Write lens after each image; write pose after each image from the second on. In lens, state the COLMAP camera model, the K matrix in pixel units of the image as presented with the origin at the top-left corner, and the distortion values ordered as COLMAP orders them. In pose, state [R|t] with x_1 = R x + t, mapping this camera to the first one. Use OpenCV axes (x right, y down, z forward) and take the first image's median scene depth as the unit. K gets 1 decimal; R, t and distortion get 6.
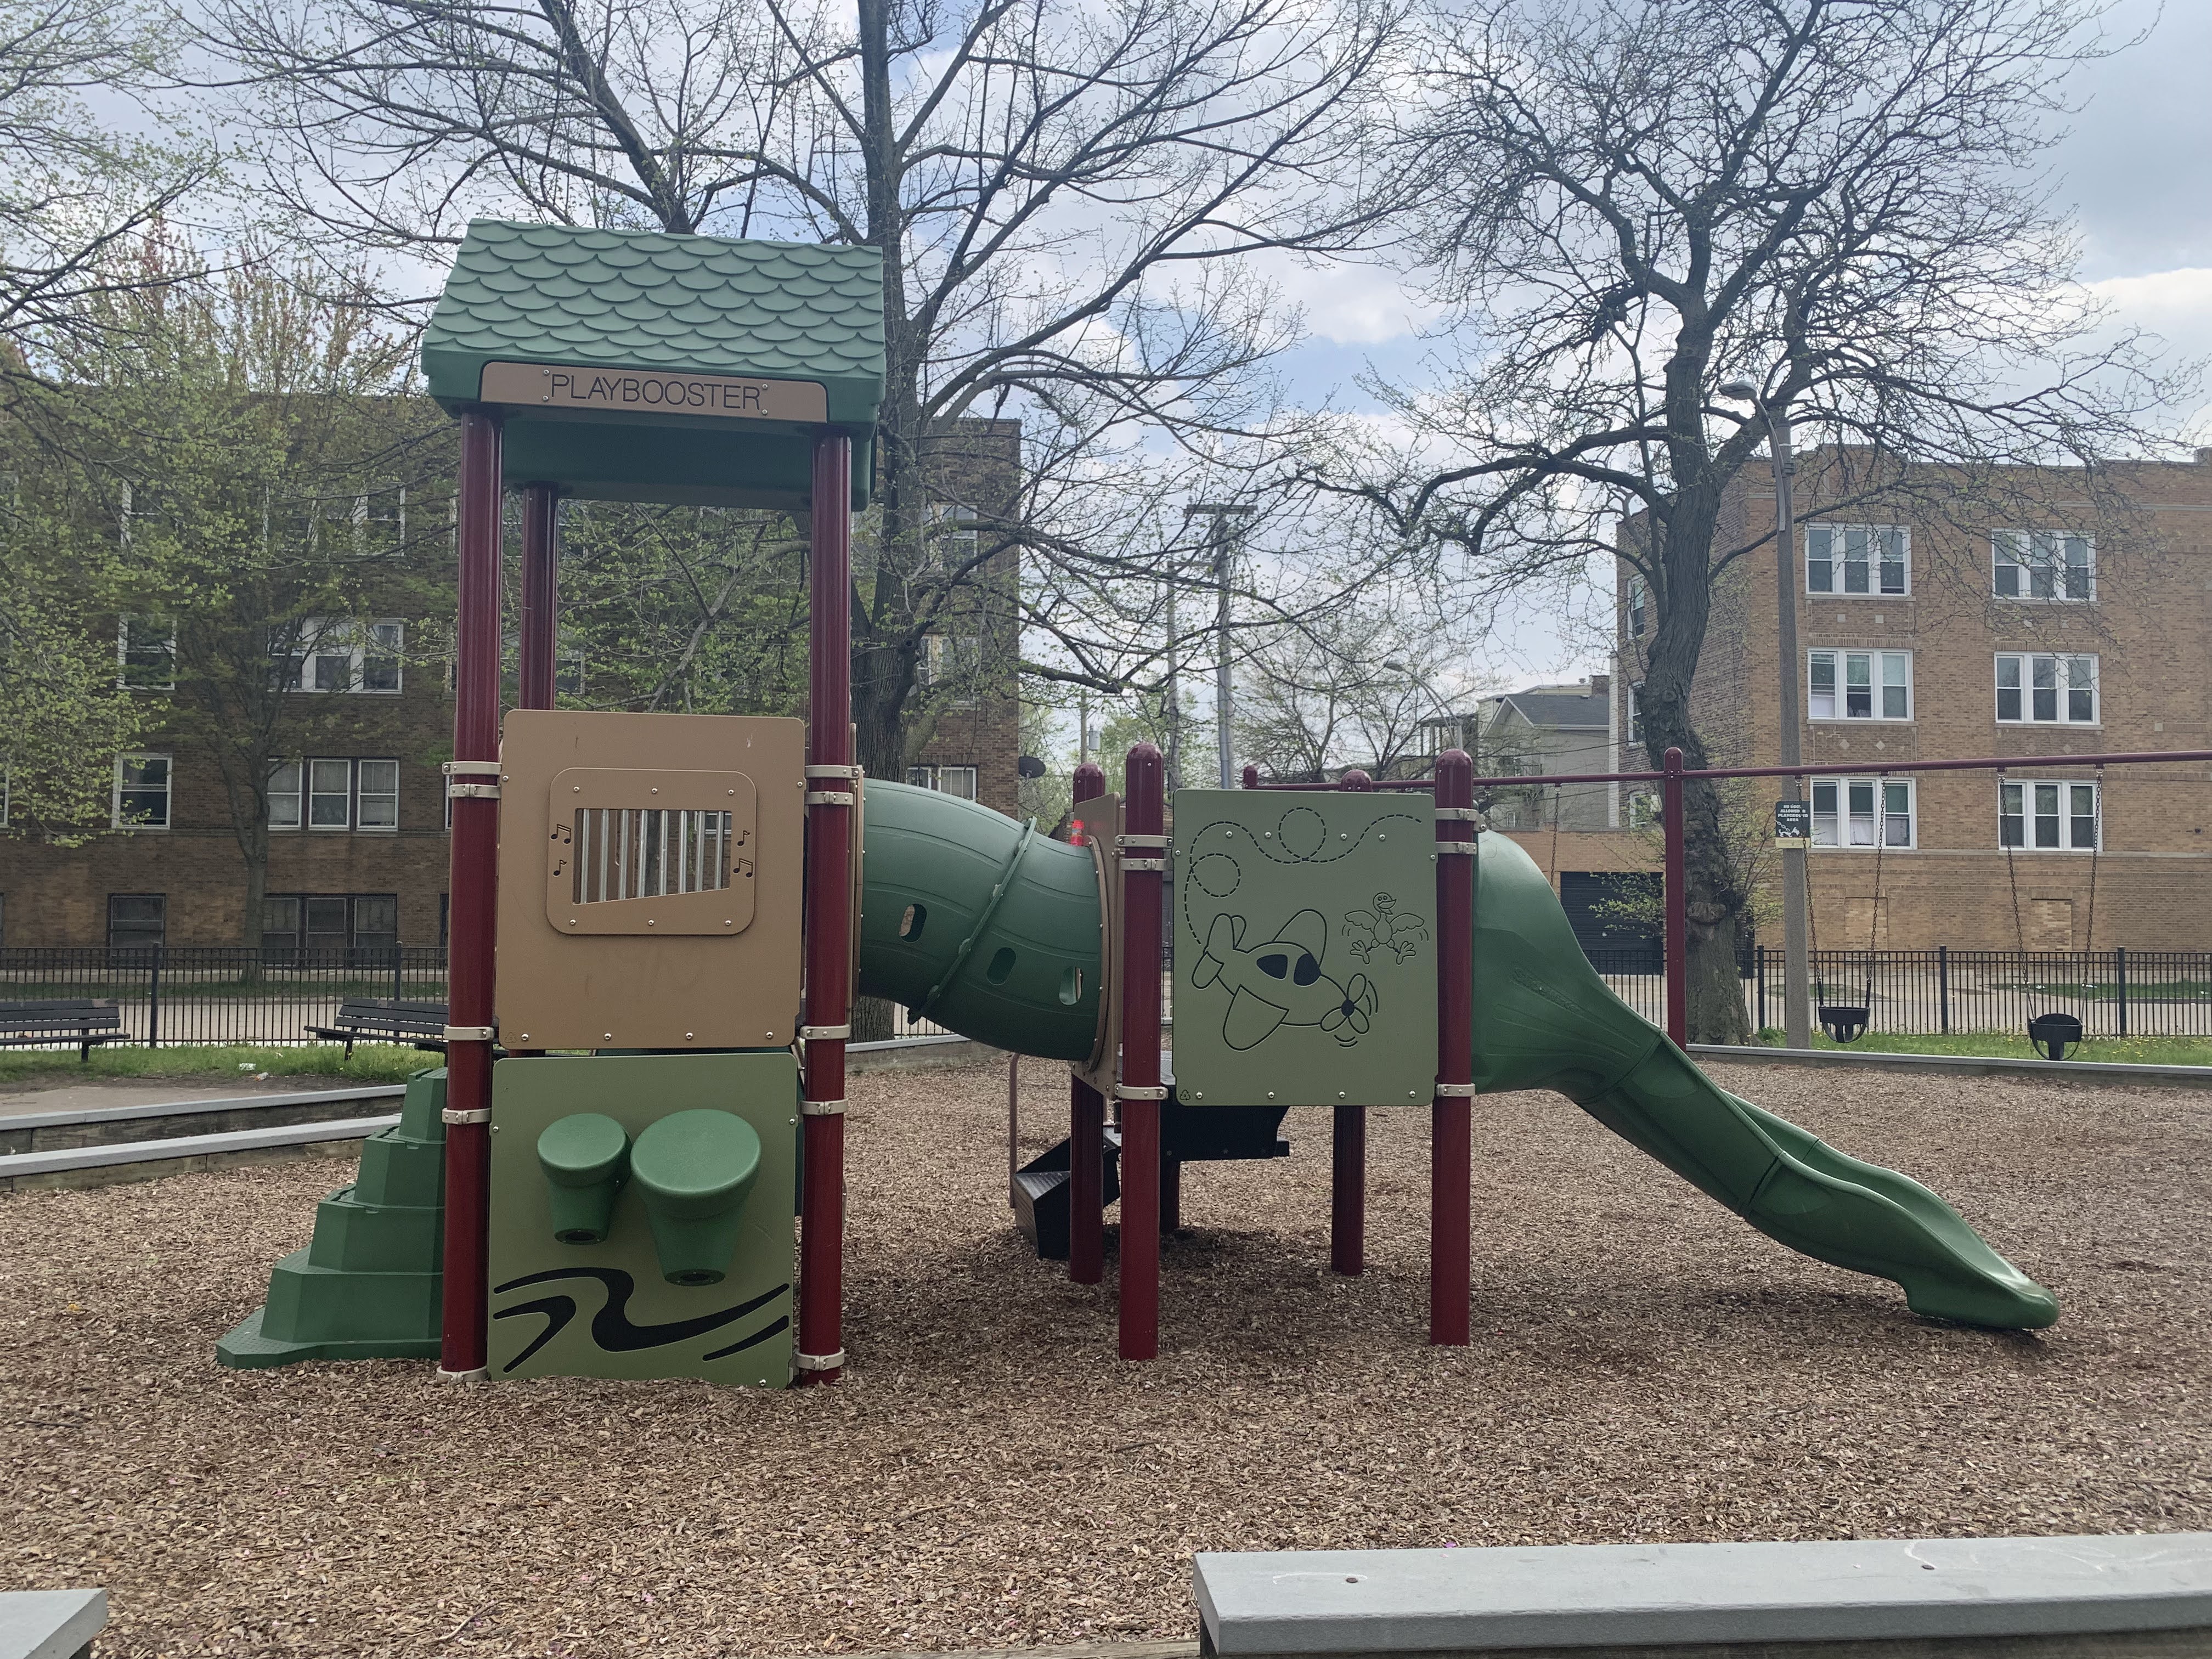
lens RADIAL K [[1622.6, 0, 1106.0], [0, 1622.6, 829.5], [0, 0, 1]] dist [0.008773, 0.000451]
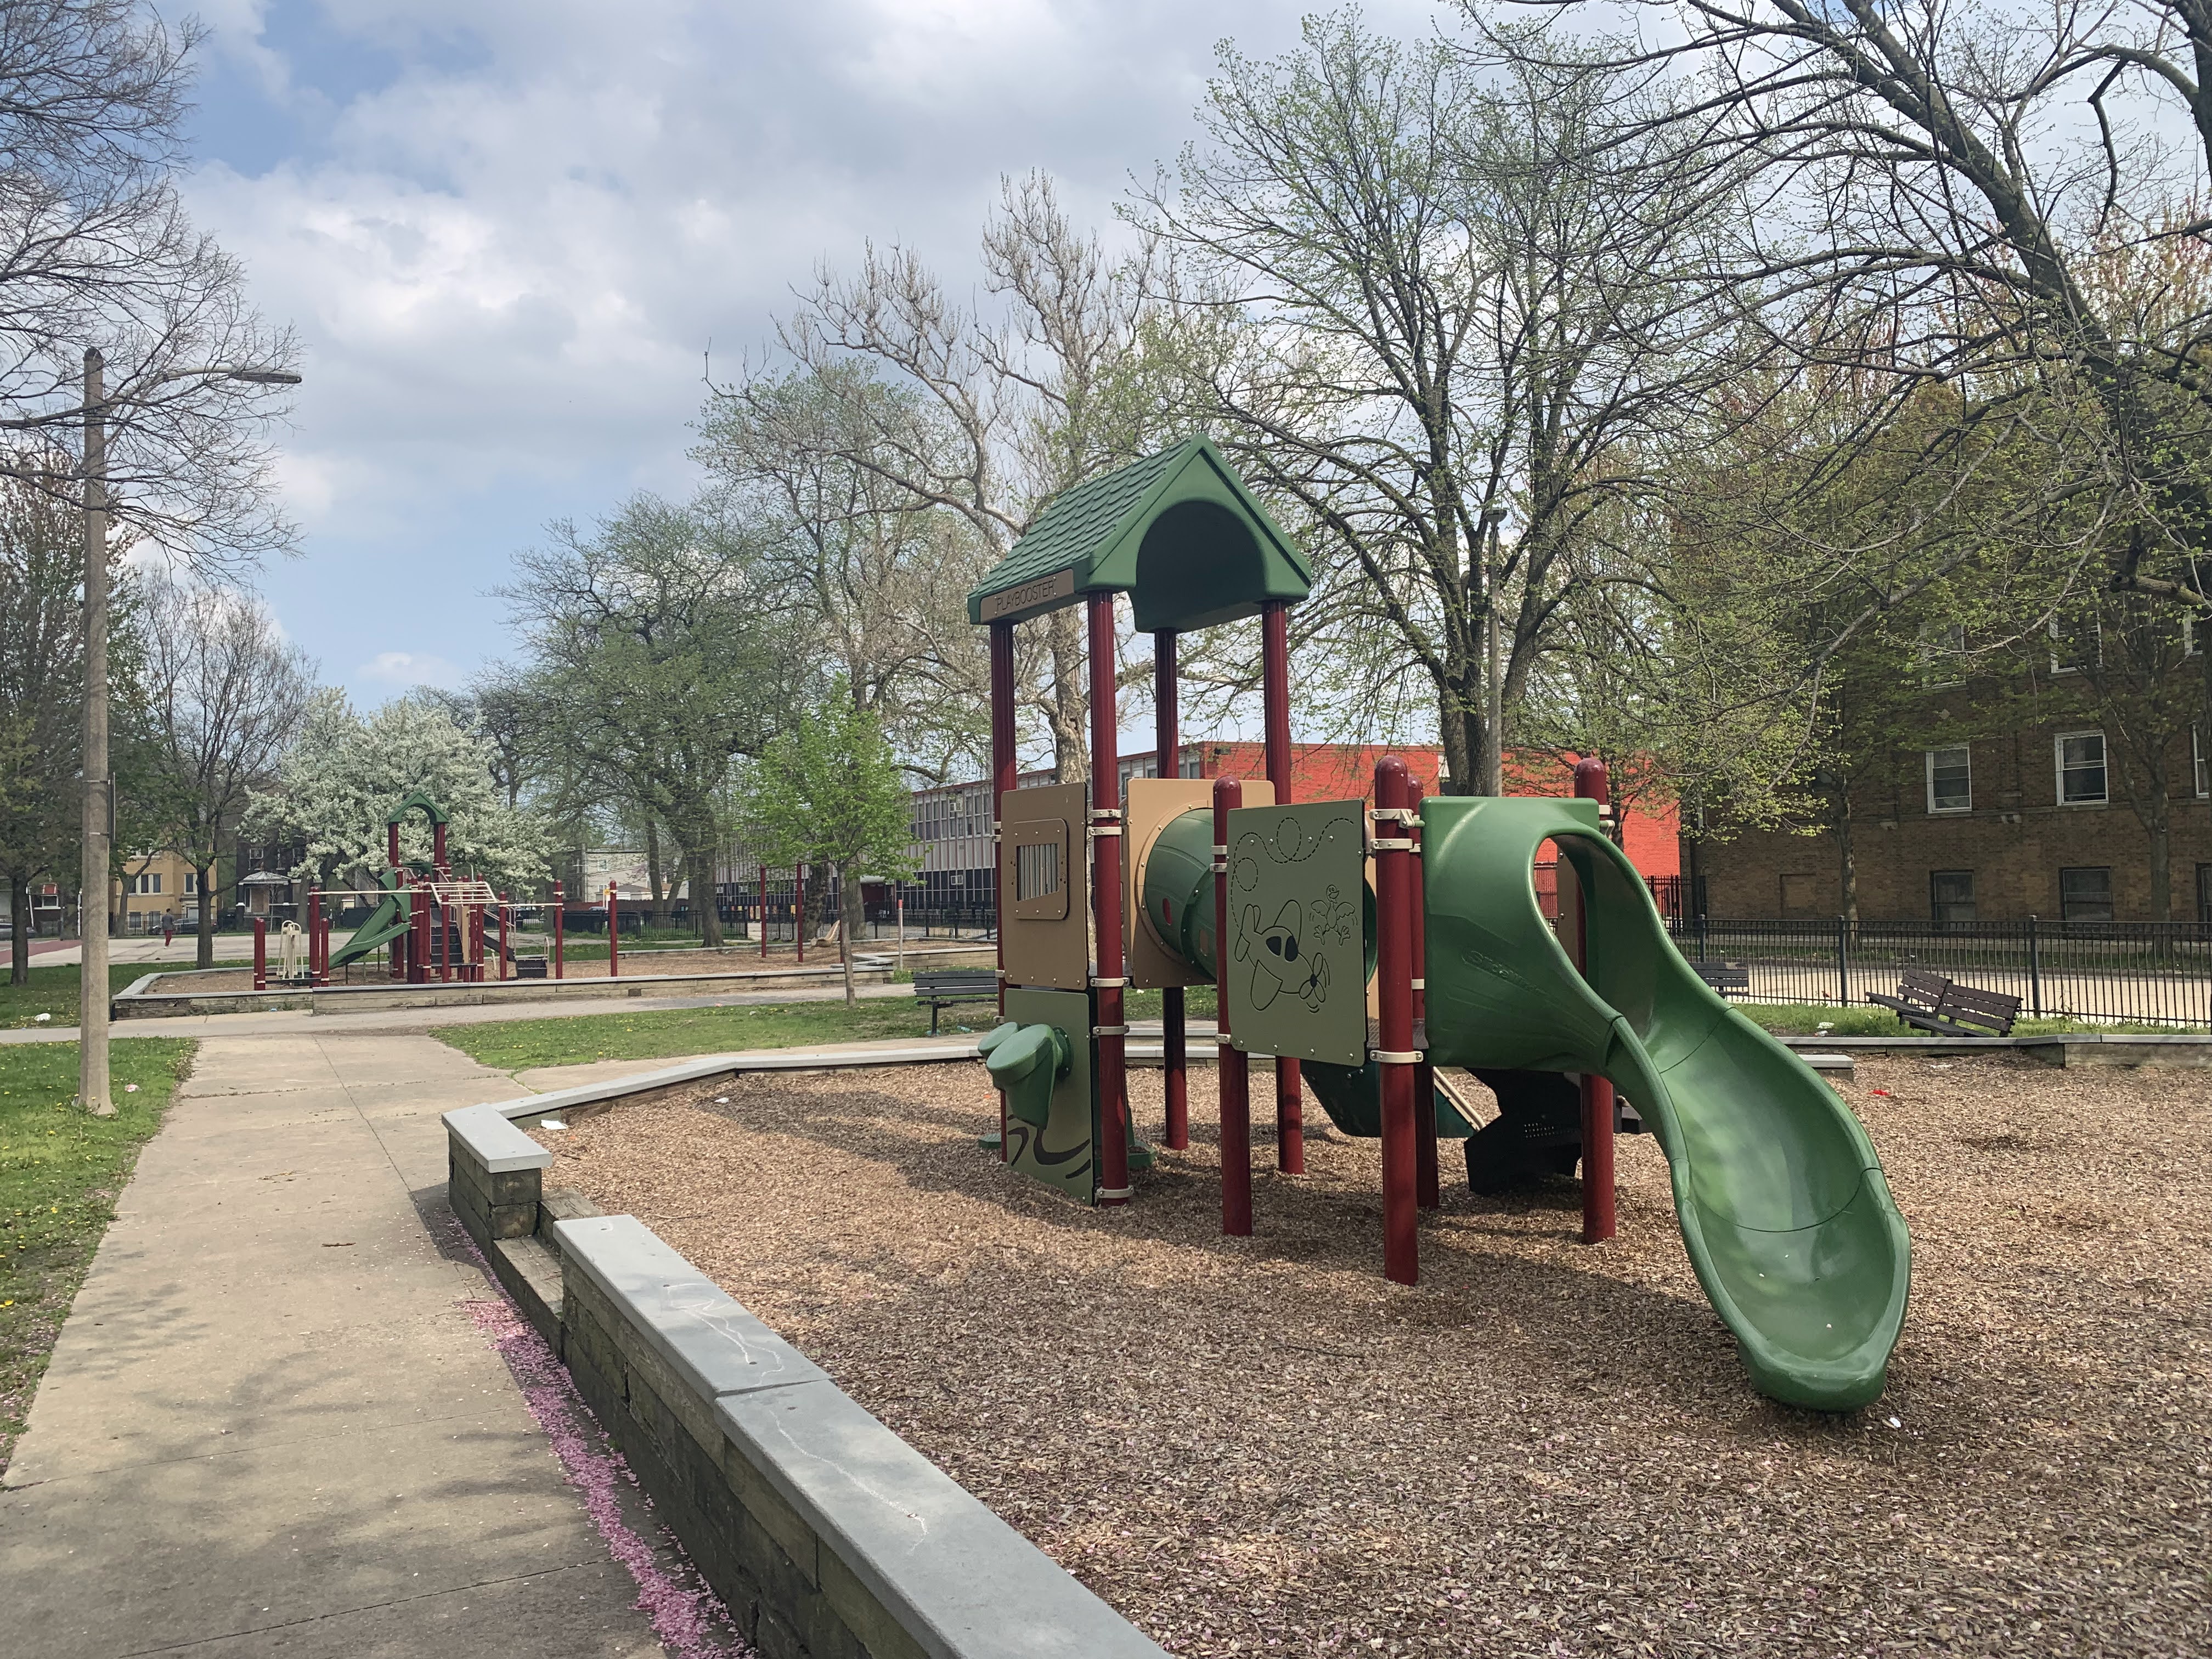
lens RADIAL K [[1672.3, 0, 1172.4], [0, 1672.3, 833.2], [0, 0, 1]] dist [0.103709, -0.162600]
pose [[0.422867, -0.041689, -0.905233, 0.510520], [0.060698, 0.998001, -0.017607, 0.006164], [0.904157, -0.047501, 0.424552, 0.153587]]
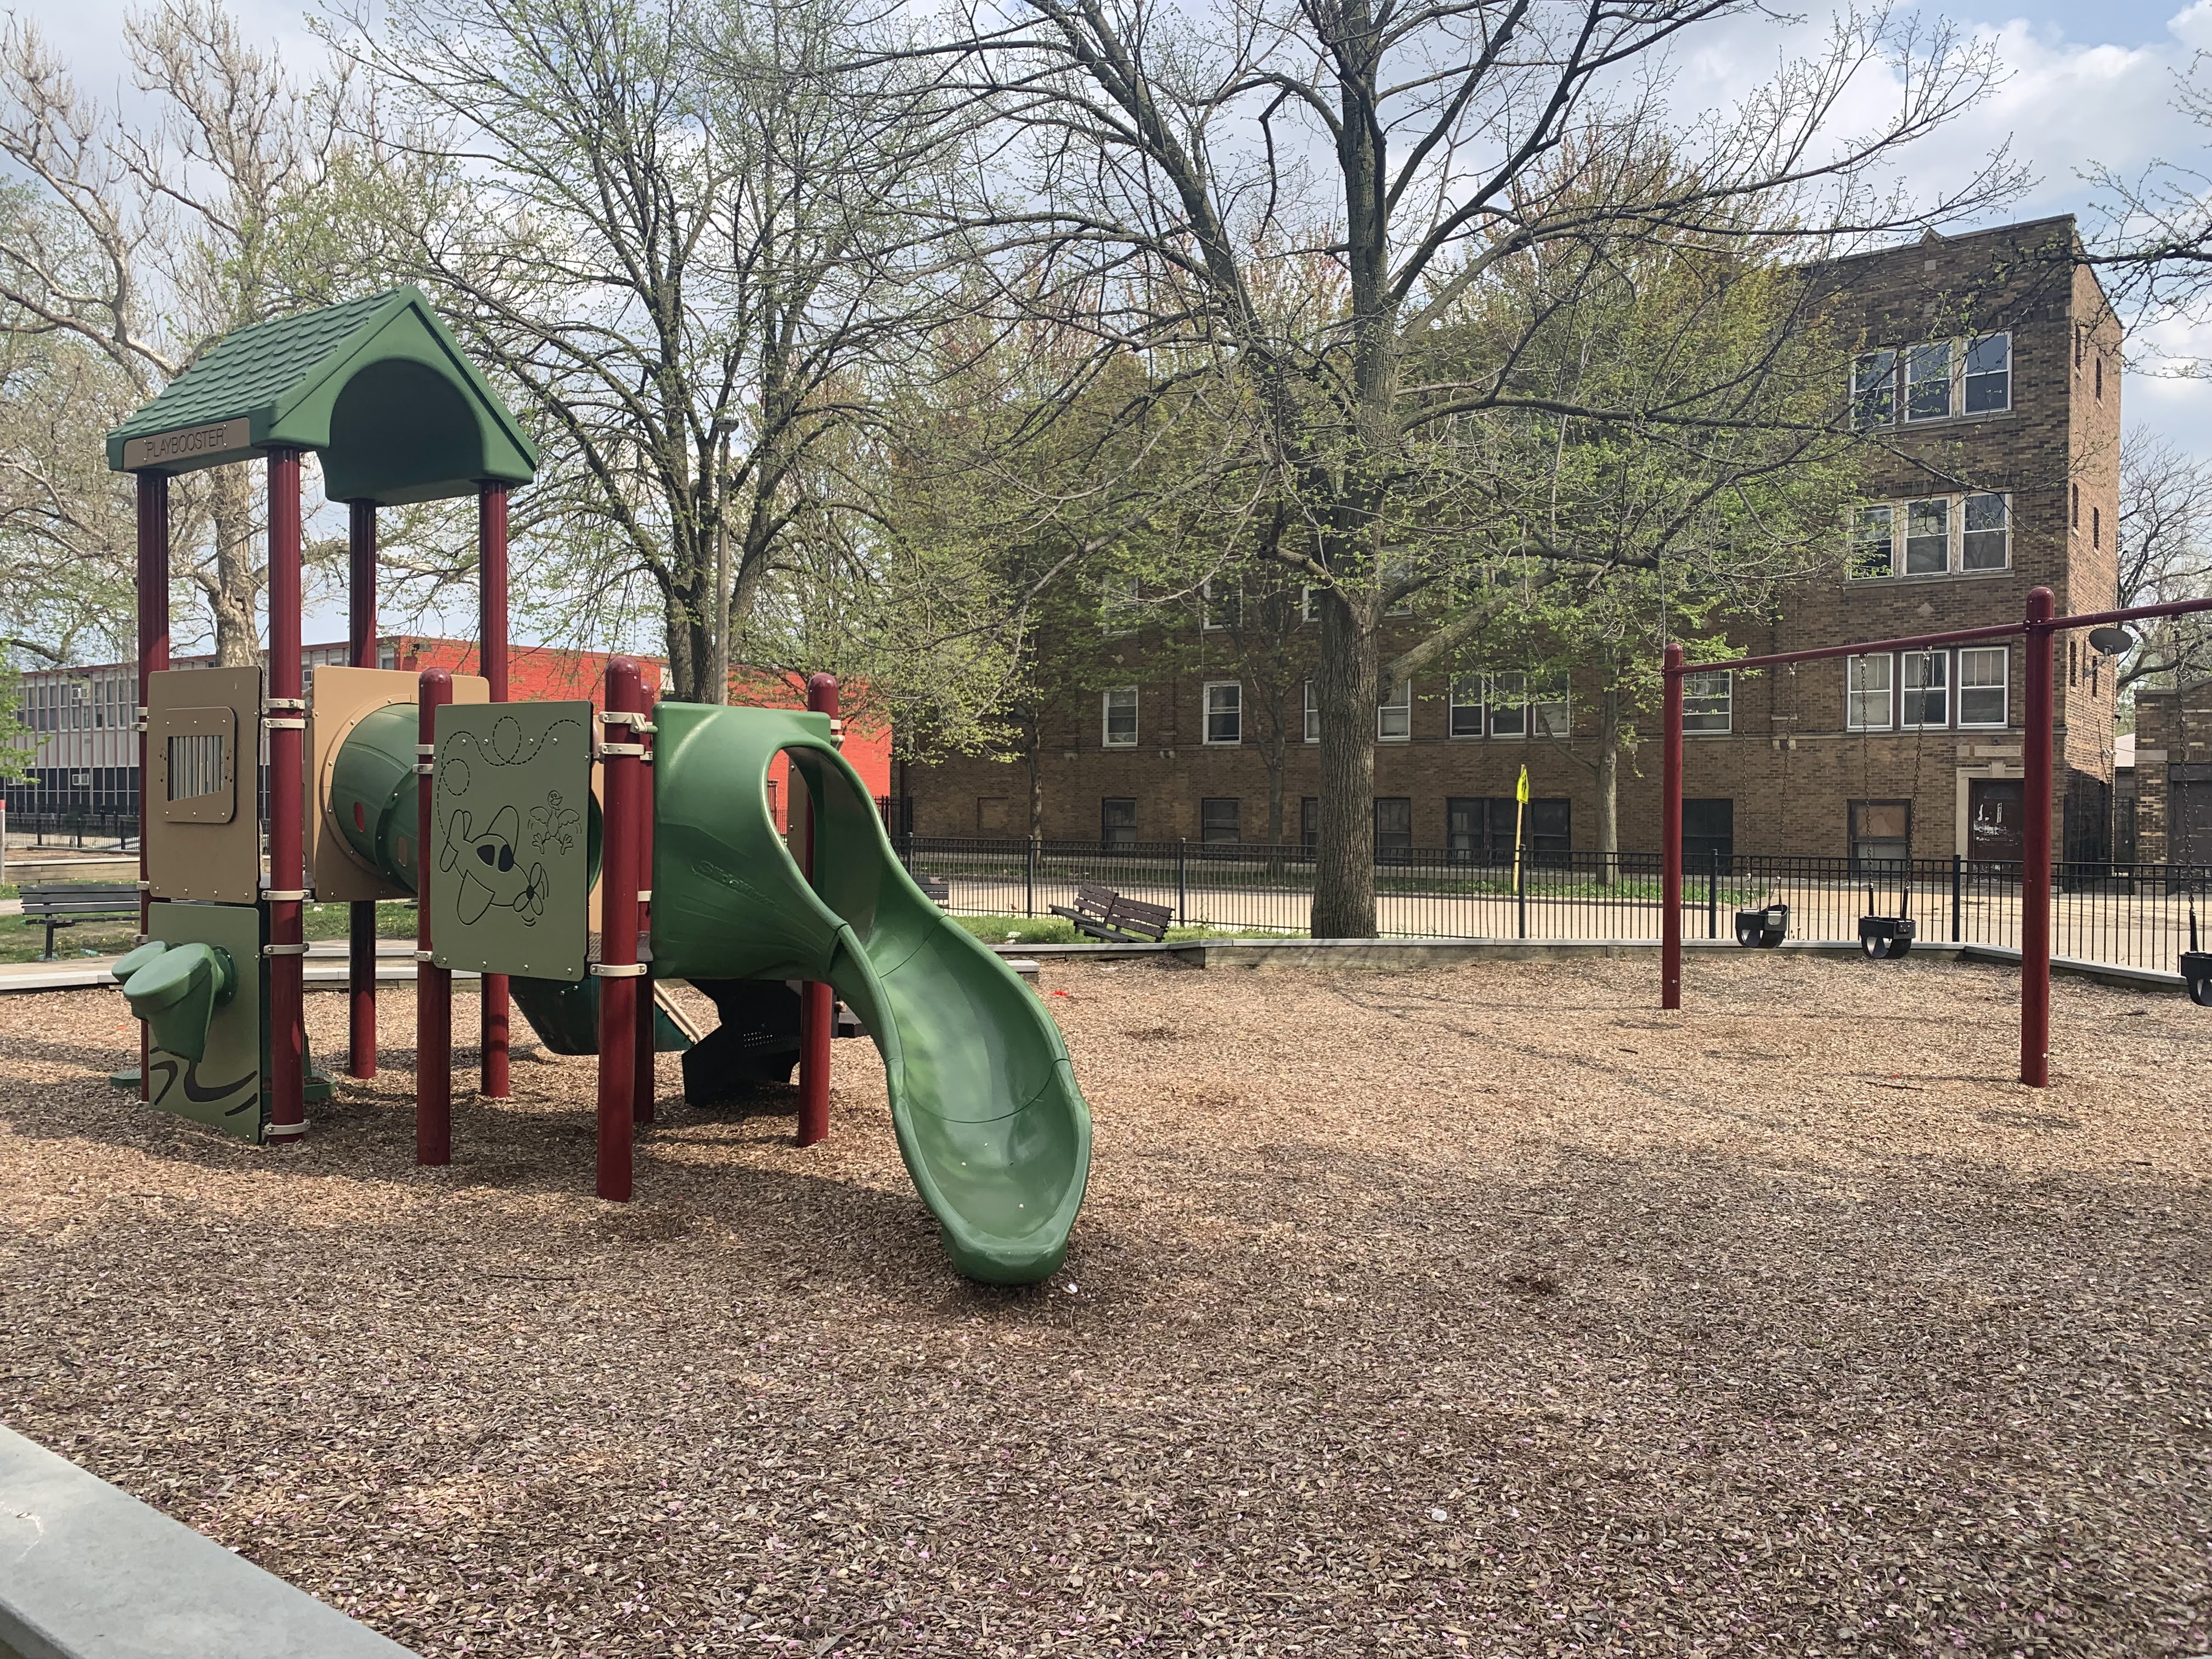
lens RADIAL K [[1651.0, 0, 1106.0], [0, 1651.0, 829.5], [0, 0, 1]] dist [0.025188, -0.019307]
pose [[0.759193, 0.010898, -0.650774, 0.498577], [0.027044, 0.998468, 0.048269, 0.008212], [0.650303, -0.054245, 0.757736, 0.155638]]
